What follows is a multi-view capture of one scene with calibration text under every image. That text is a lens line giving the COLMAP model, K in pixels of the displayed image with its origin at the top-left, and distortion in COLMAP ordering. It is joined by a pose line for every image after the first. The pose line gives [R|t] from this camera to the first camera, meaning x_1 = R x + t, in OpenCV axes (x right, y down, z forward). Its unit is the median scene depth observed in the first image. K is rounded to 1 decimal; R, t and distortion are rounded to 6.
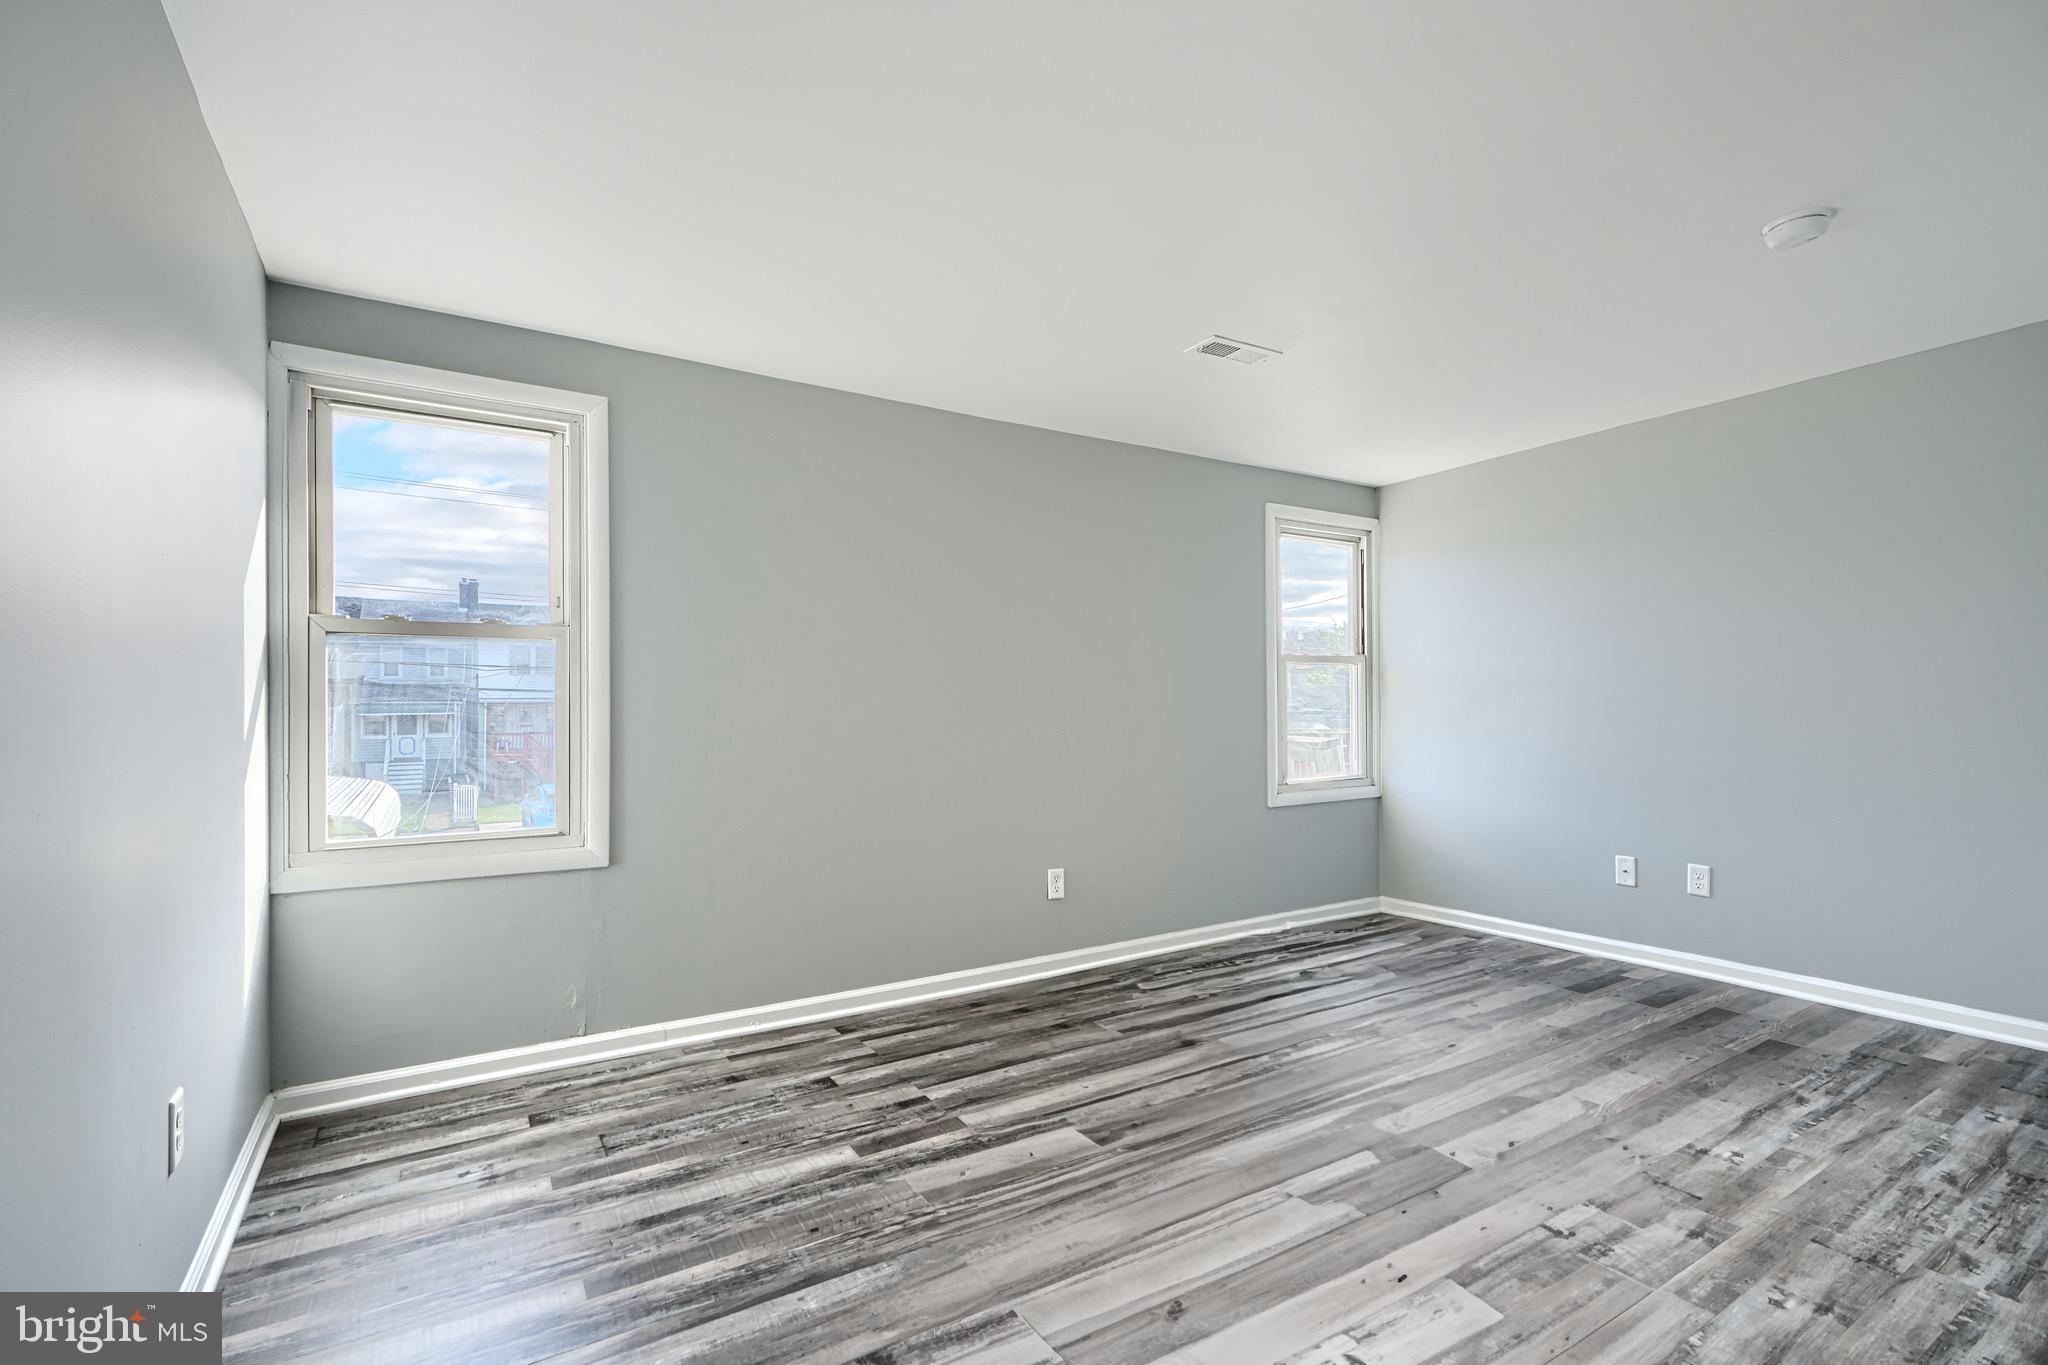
lens RADIAL K [[932.1, 0, 1026.3], [0, 932.1, 691.4], [0, 0, 1]] dist [0.002639, 0.000263]
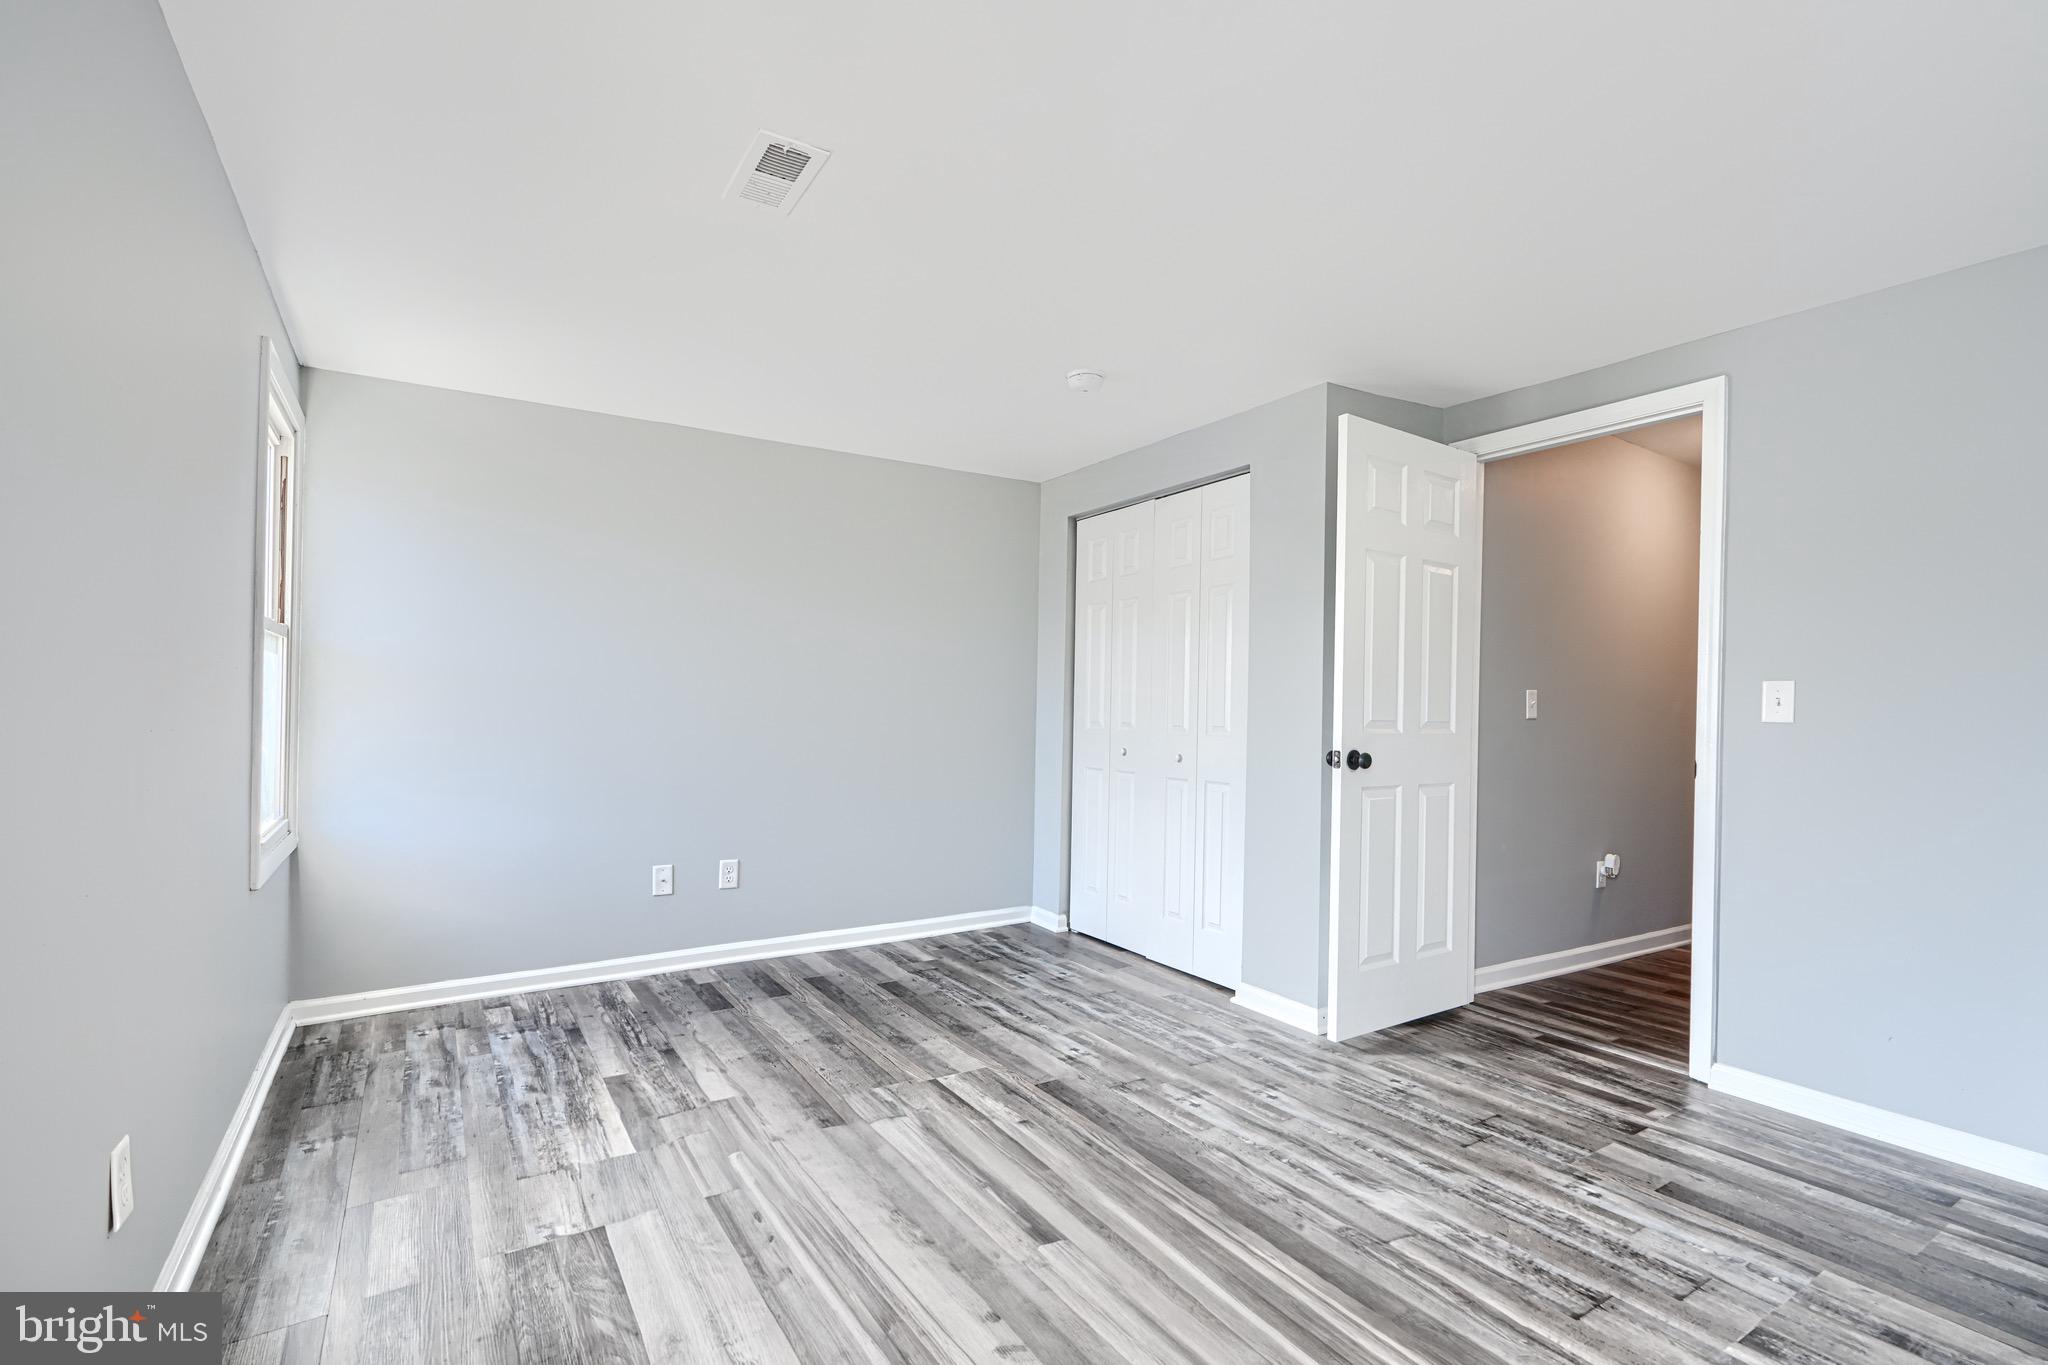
lens RADIAL K [[932.1, 0, 1025.8], [0, 932.1, 703.8], [0, 0, 1]] dist [0.002639, 0.000263]
pose [[-0.010408, 0.011965, 0.999874, -0.464094], [-0.029172, 0.999499, -0.012264, 0.010902], [-0.999520, -0.029296, -0.010054, 0.858324]]
